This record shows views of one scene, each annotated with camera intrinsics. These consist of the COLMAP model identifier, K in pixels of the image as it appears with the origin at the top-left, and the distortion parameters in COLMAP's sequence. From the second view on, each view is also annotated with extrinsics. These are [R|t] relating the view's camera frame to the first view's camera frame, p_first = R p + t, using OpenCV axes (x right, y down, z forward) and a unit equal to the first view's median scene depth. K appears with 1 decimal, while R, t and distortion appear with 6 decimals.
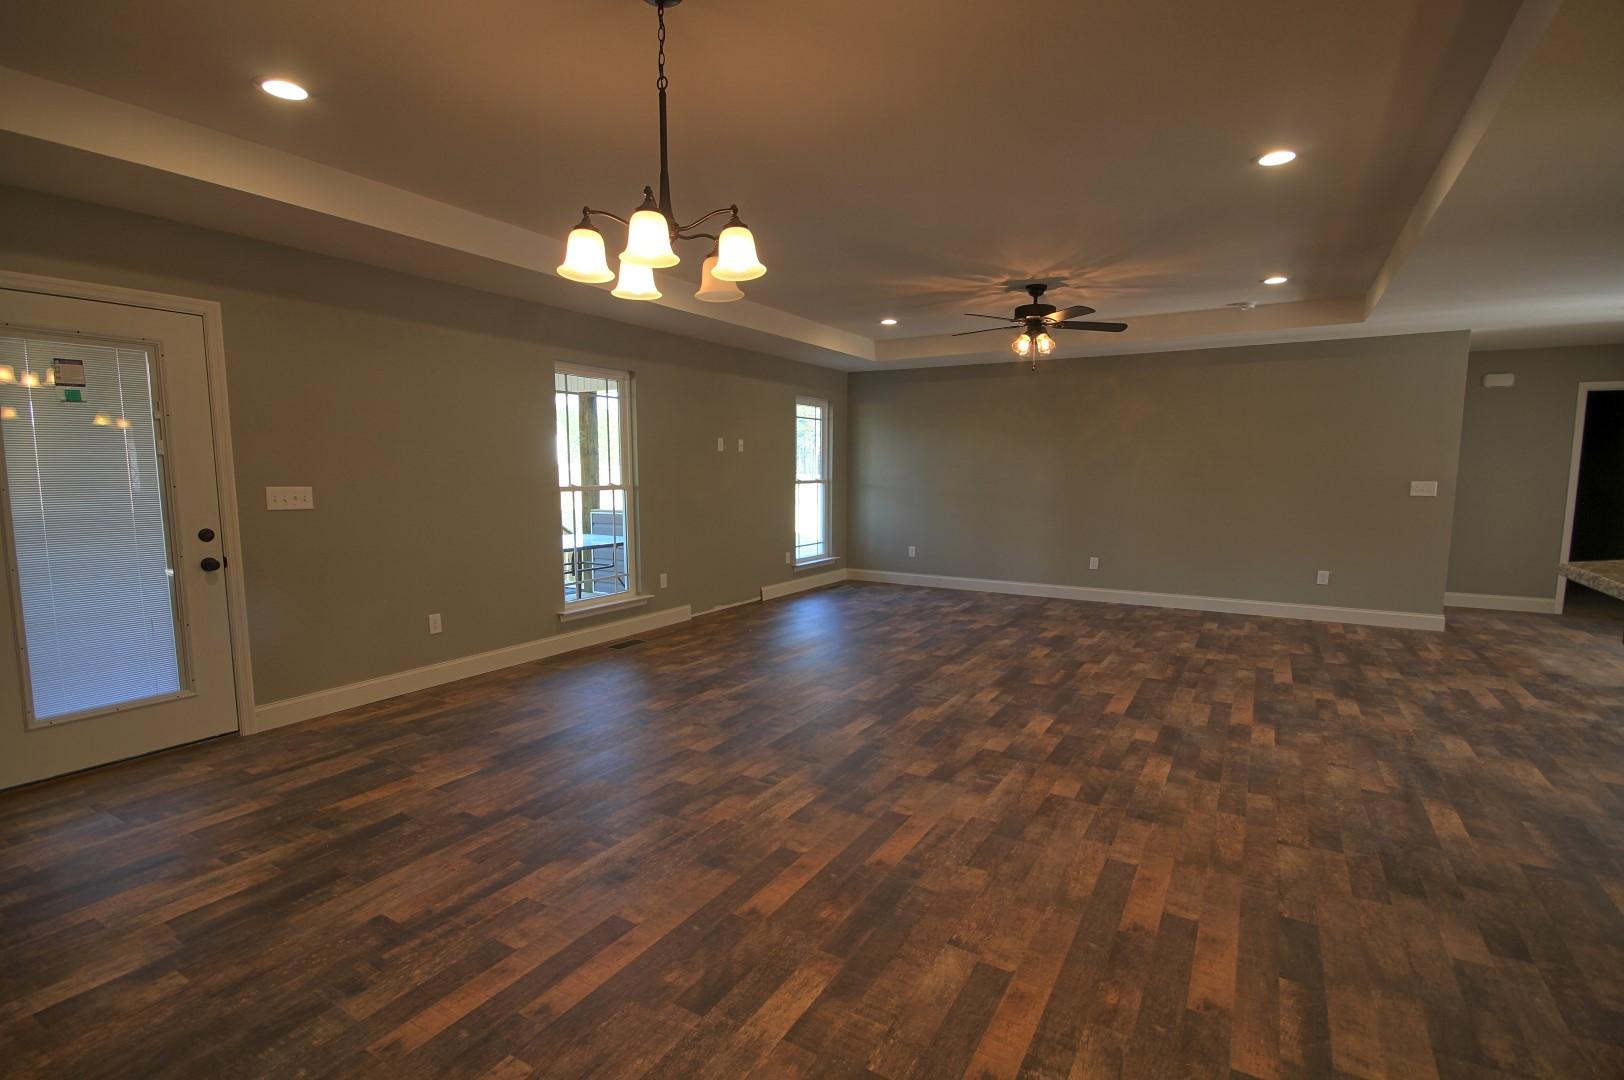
lens RADIAL K [[750.8, 0, 819.6], [0, 750.8, 556.4], [0, 0, 1]] dist [0.003305, -0.006540]
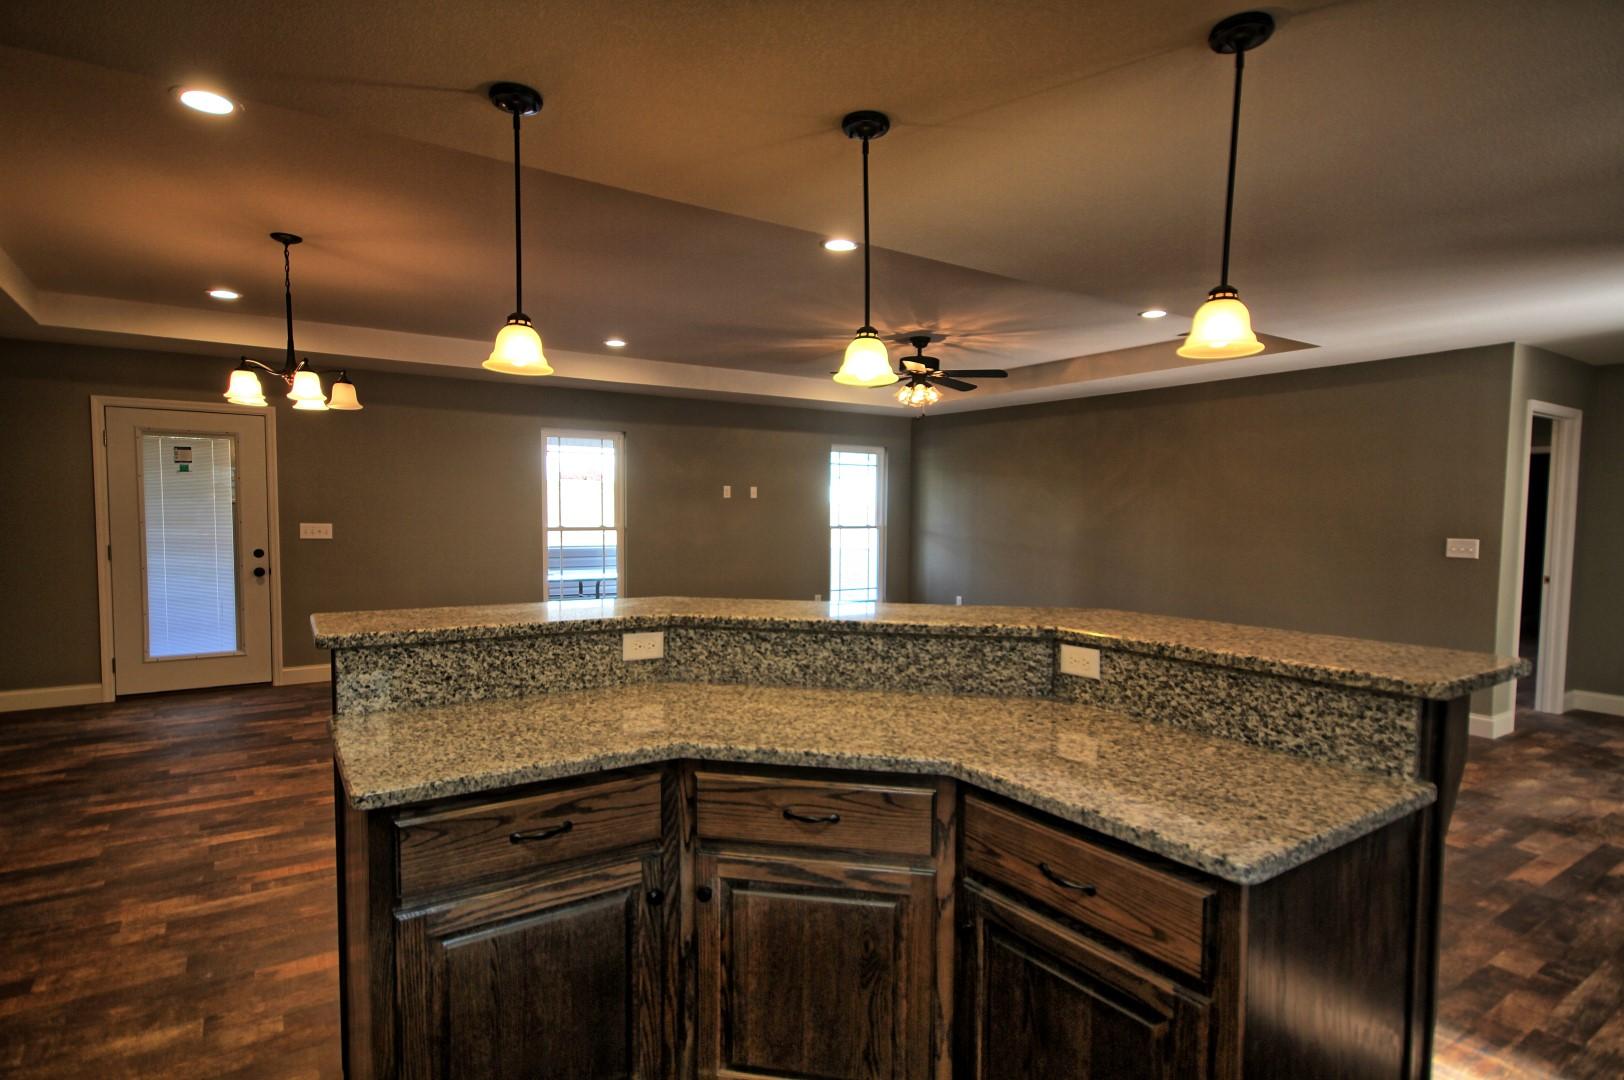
lens RADIAL K [[837.3, 0, 823.2], [0, 837.3, 560.6], [0, 0, 1]] dist [-0.001511, -0.000216]
pose [[0.908058, 0.033115, -0.417532, 0.922943], [-0.057060, 0.997356, -0.044996, -0.001695], [0.414939, 0.064683, 0.907547, -0.091043]]
